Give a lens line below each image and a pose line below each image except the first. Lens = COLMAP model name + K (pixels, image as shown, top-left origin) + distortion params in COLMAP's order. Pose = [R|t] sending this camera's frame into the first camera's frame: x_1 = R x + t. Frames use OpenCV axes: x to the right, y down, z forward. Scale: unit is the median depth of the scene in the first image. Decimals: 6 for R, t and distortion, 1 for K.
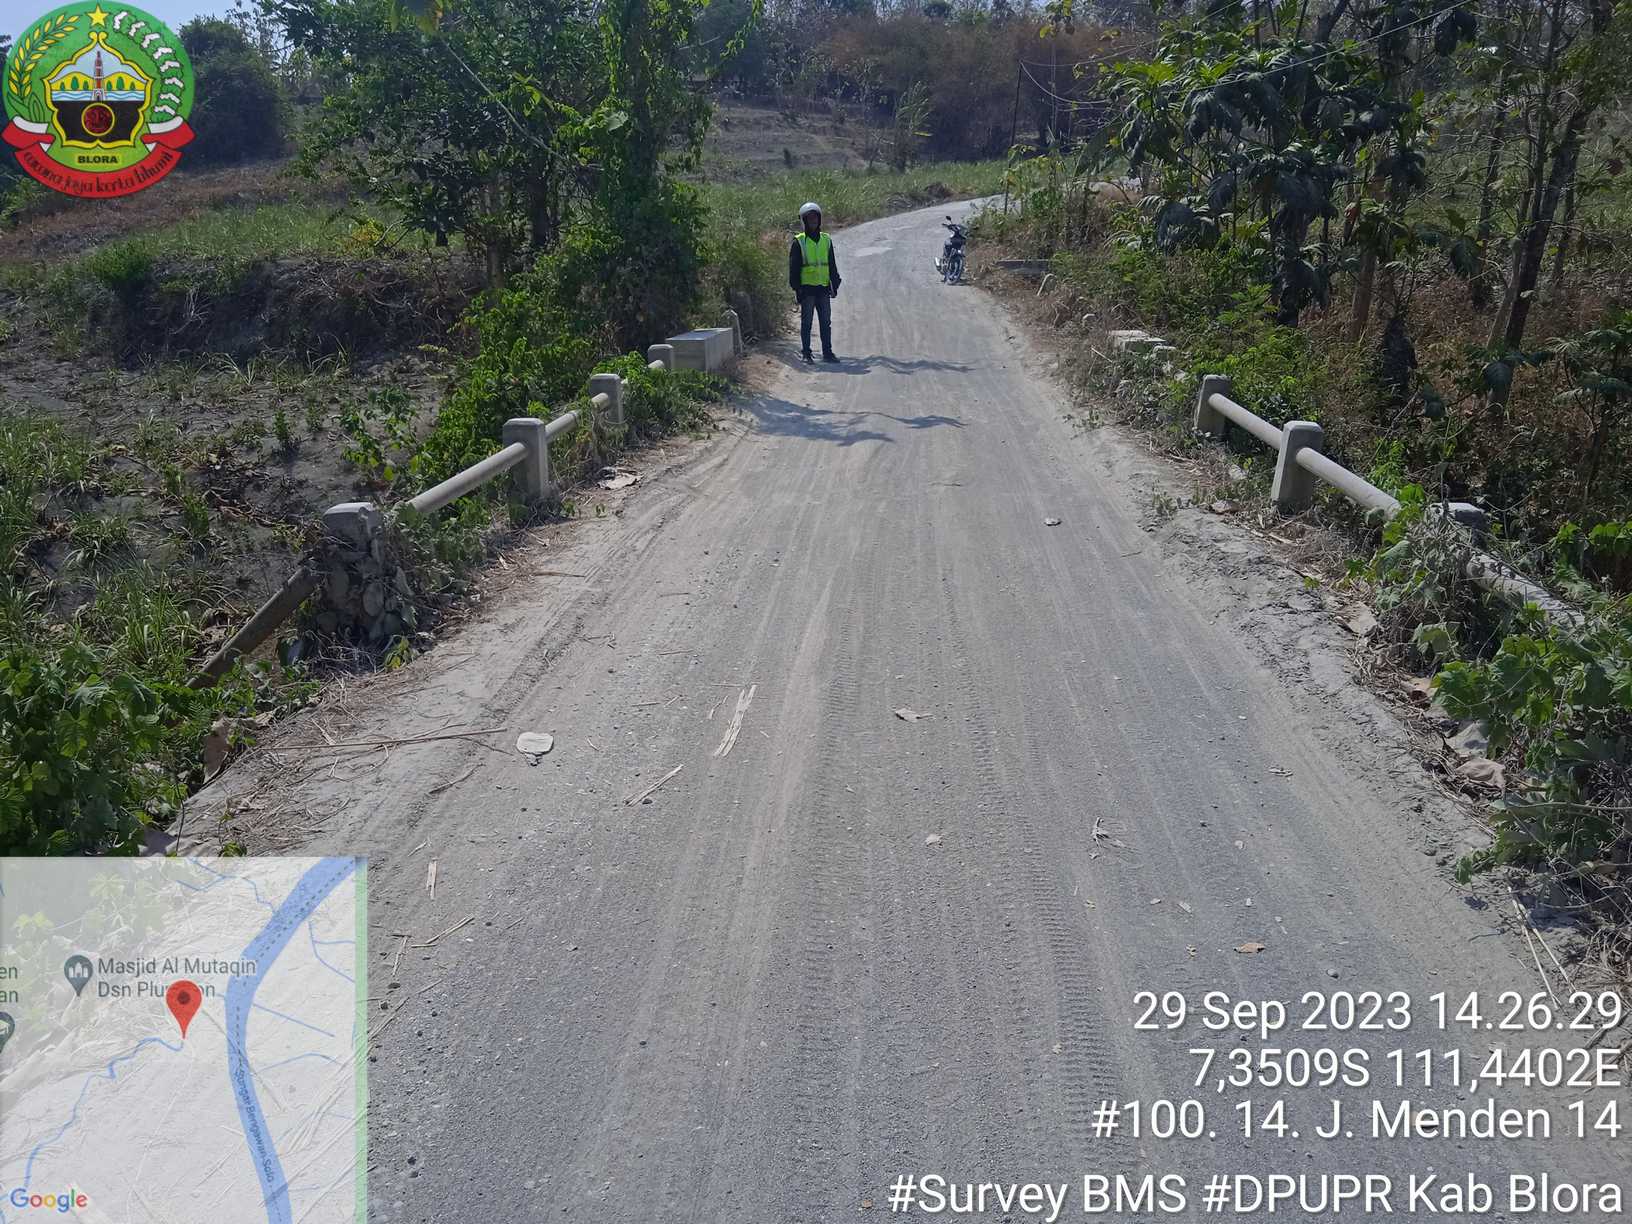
lens RADIAL K [[1326.6, 0, 839.7], [0, 1326.6, 613.8], [0, 0, 1]] dist [0.049278, -0.058752]
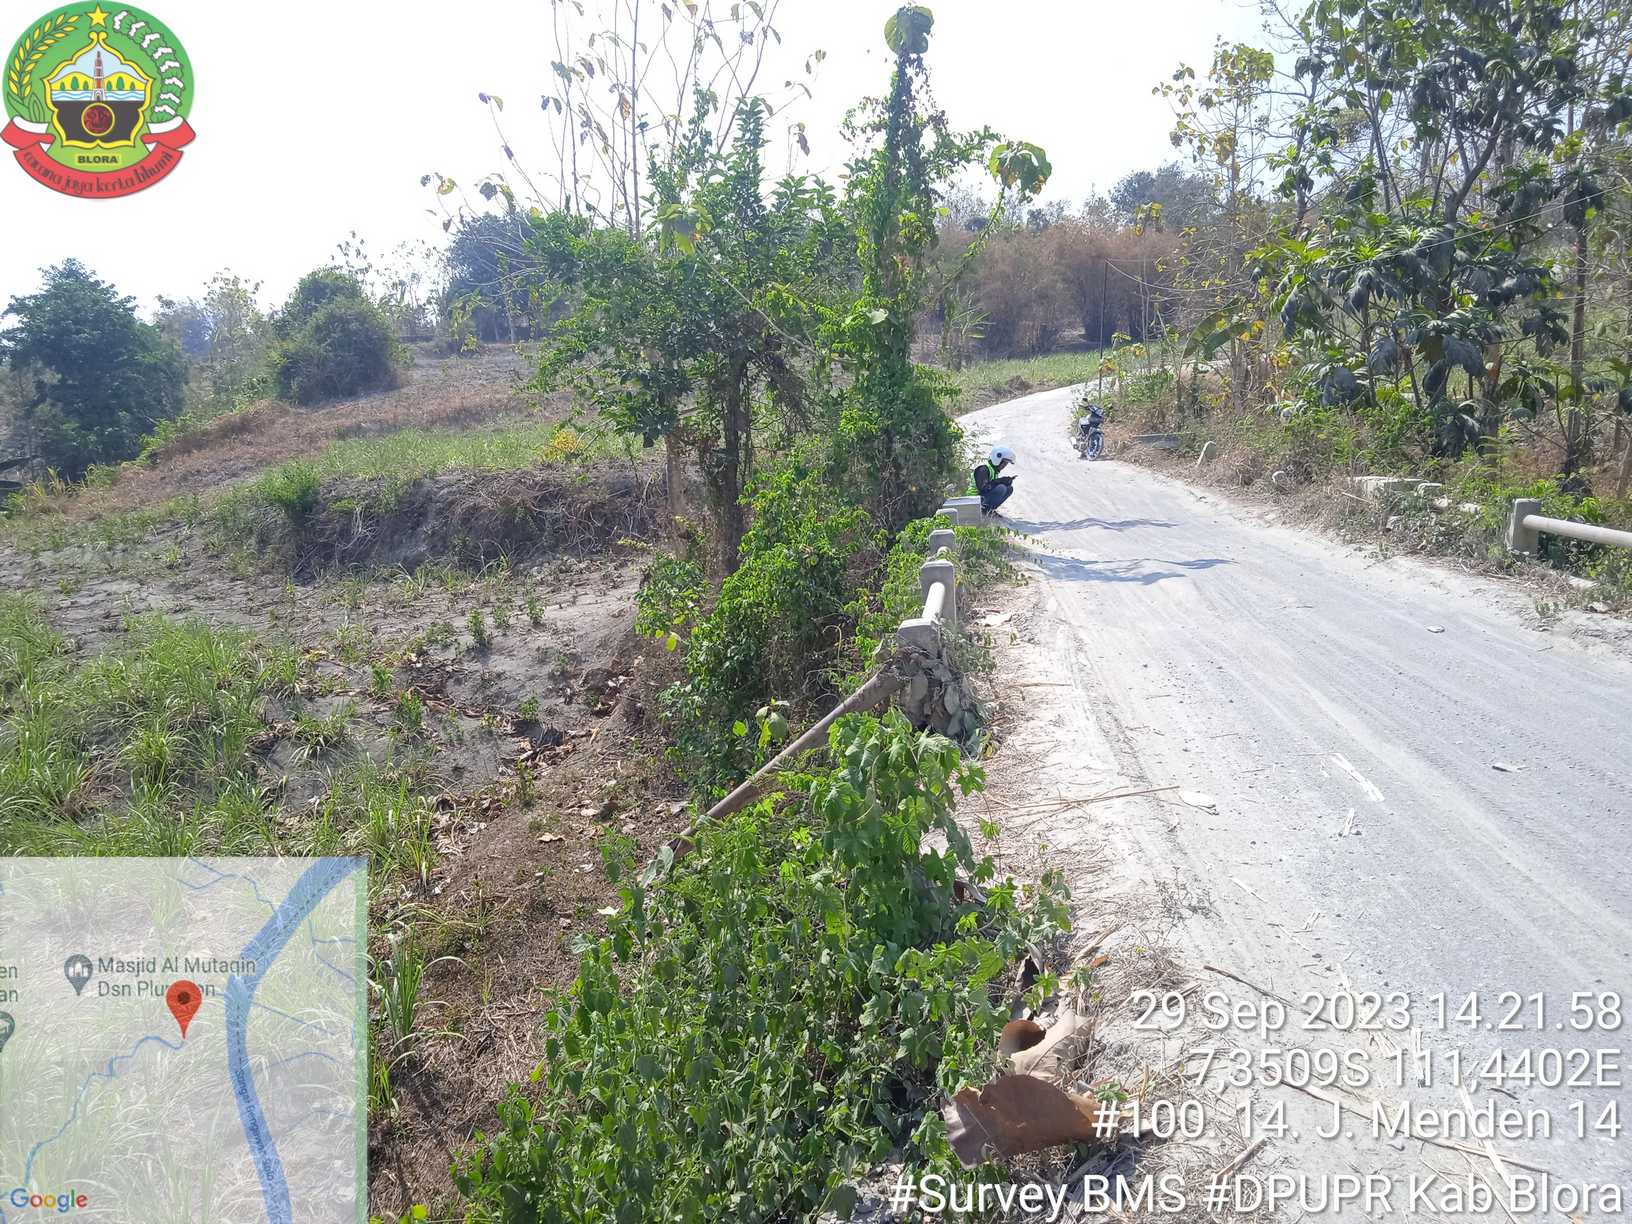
lens RADIAL K [[1326.6, 0, 833.3], [0, 1326.6, 613.5], [0, 0, 1]] dist [0.049278, -0.058752]
pose [[0.997877, -0.048957, -0.042960, -0.105295], [0.042204, 0.988381, -0.146019, 0.020670], [0.049610, 0.143896, 0.988349, -0.035724]]
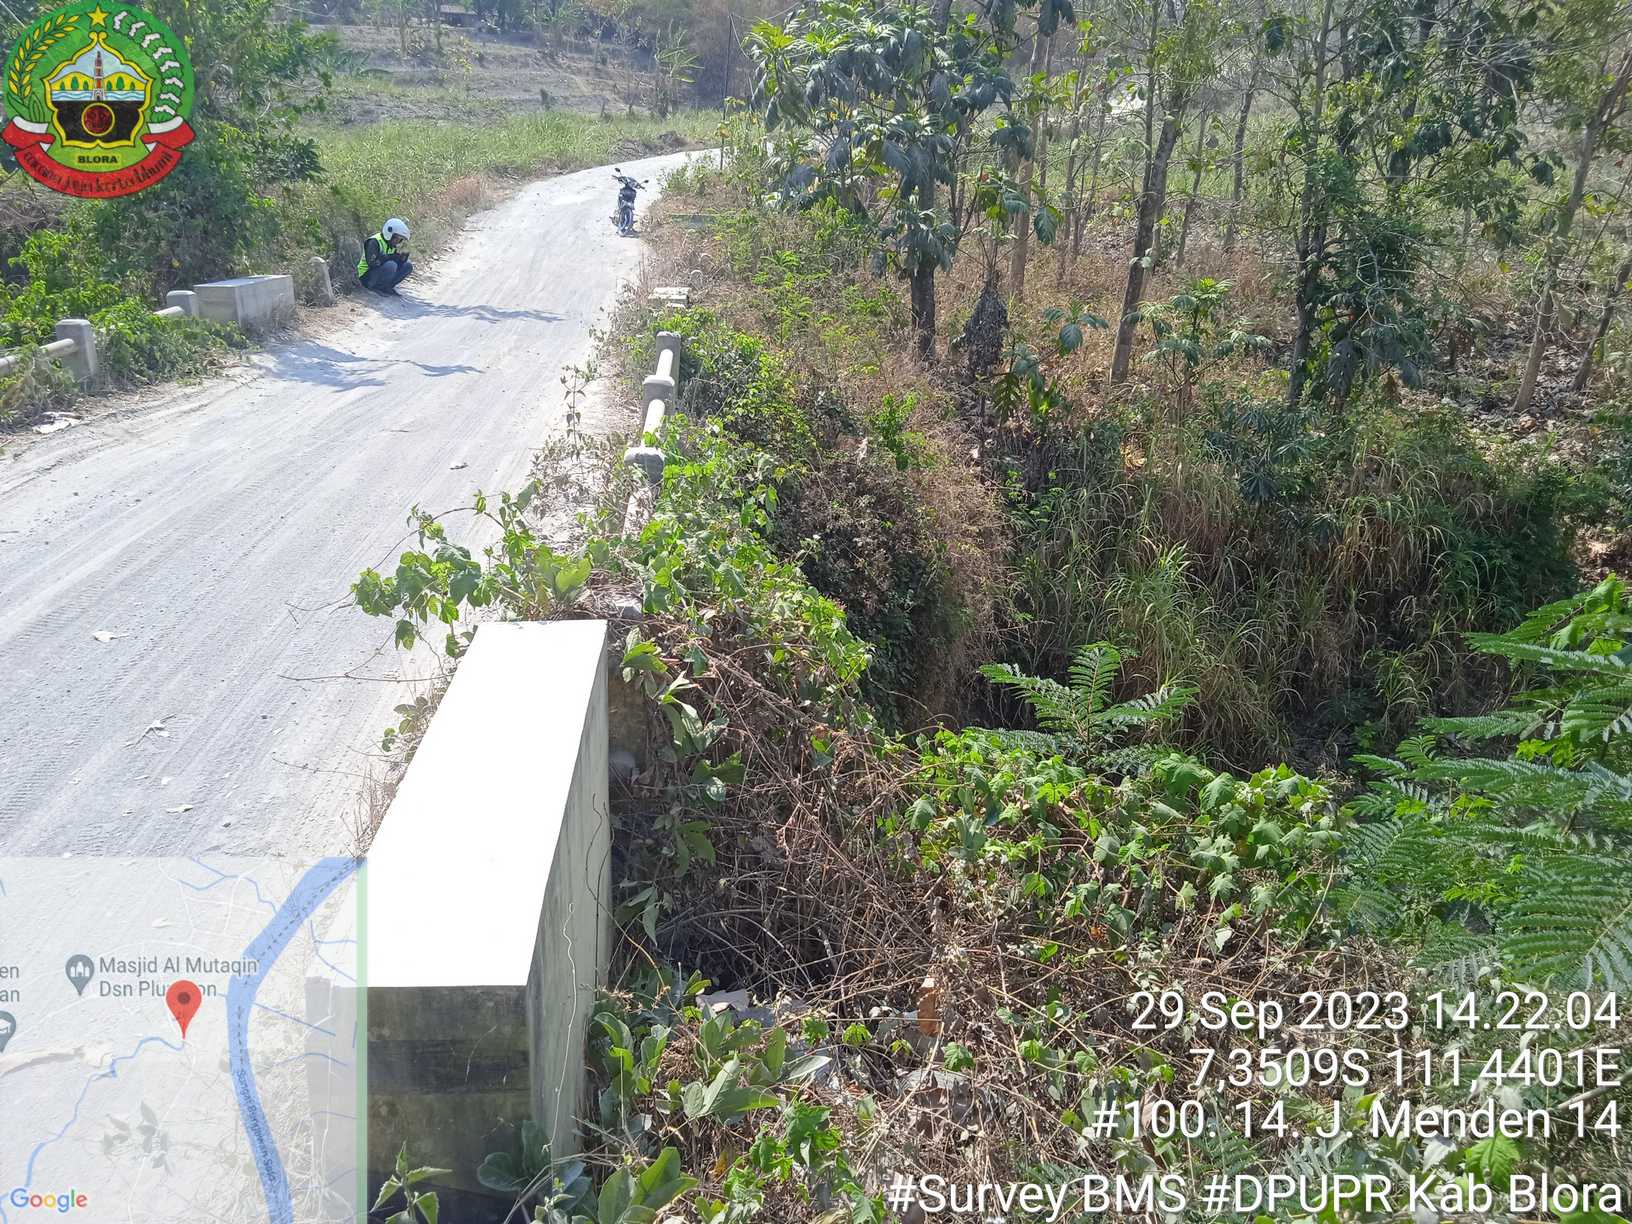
lens RADIAL K [[1326.6, 0, 831.7], [0, 1326.6, 605.1], [0, 0, 1]] dist [0.049278, -0.058752]
pose [[0.988769, -0.015940, 0.148599, 0.112996], [0.011497, 0.999462, 0.030712, 0.005410], [-0.149009, -0.028658, 0.988420, -0.046384]]
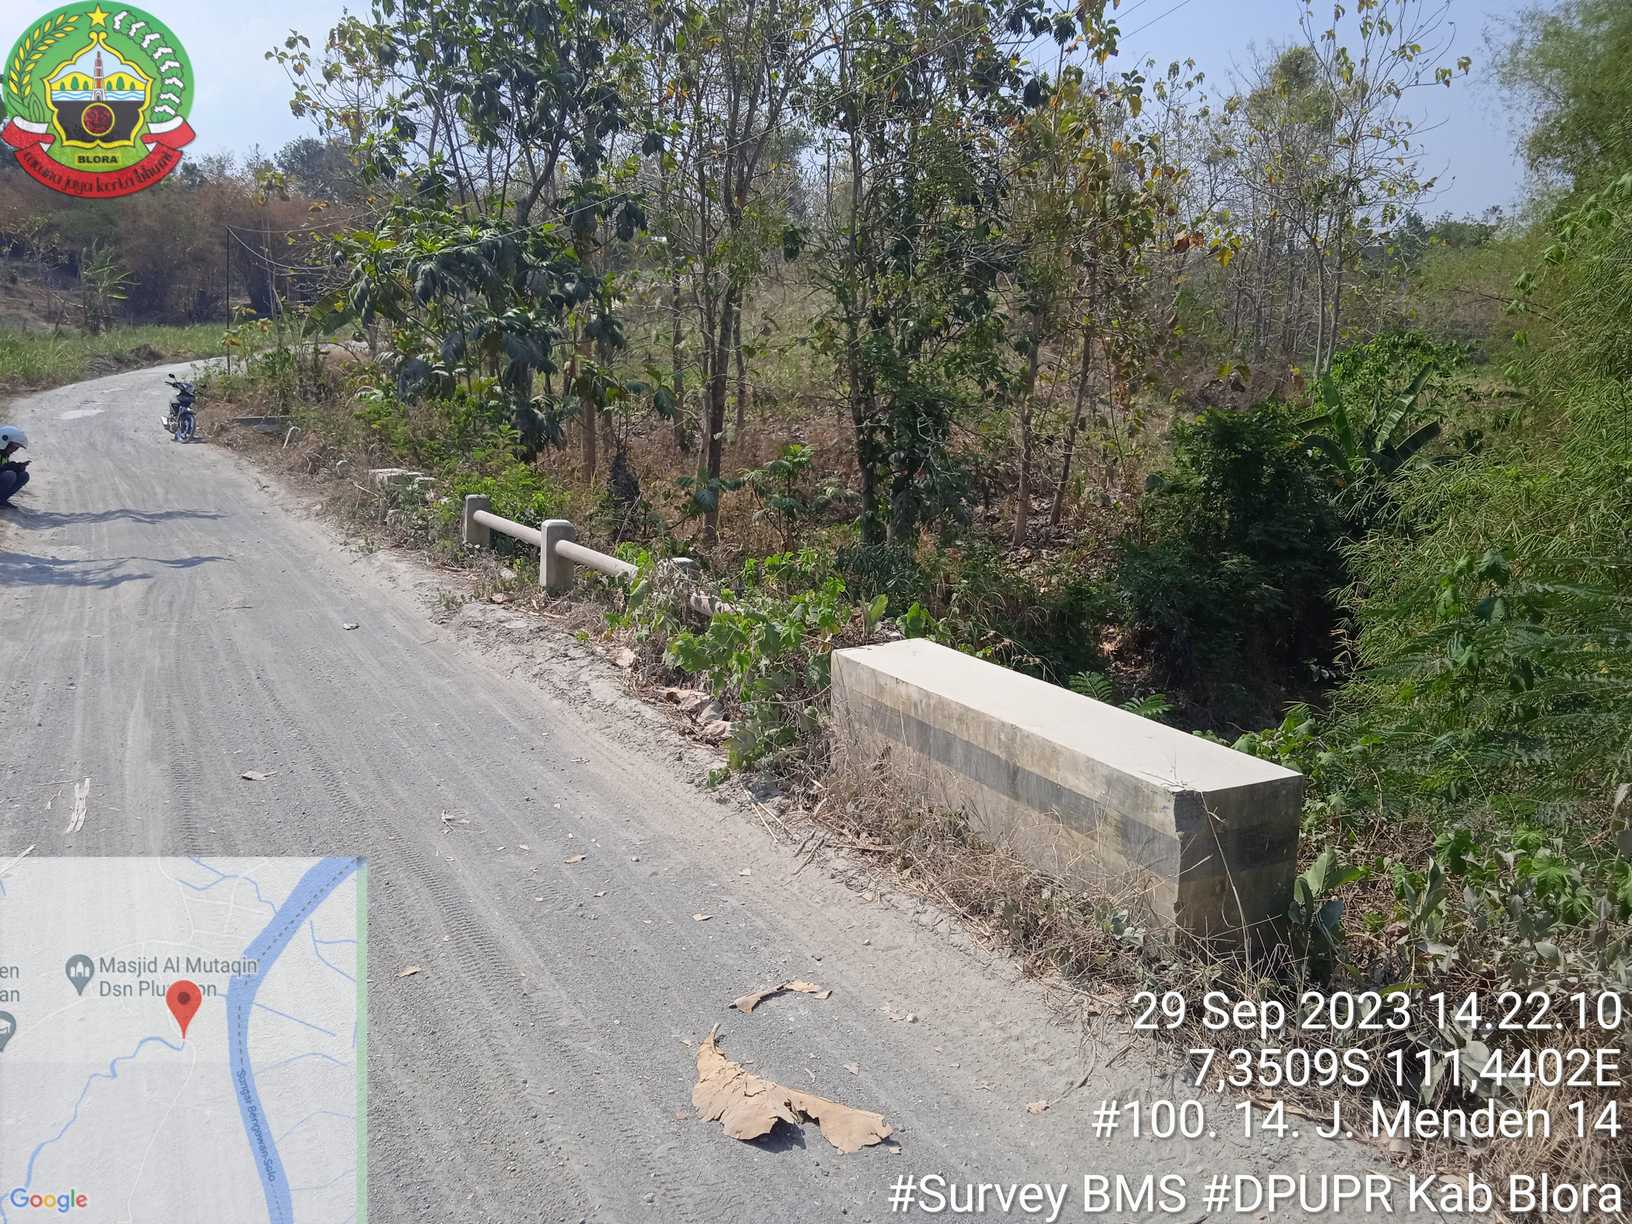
lens RADIAL K [[1326.6, 0, 810.0], [0, 1326.6, 600.1], [0, 0, 1]] dist [0.049278, -0.058752]
pose [[0.863418, -0.092840, 0.495873, -0.020306], [0.154944, 0.984215, -0.085520, 0.023009], [-0.480106, 0.150672, 0.864174, -0.048316]]
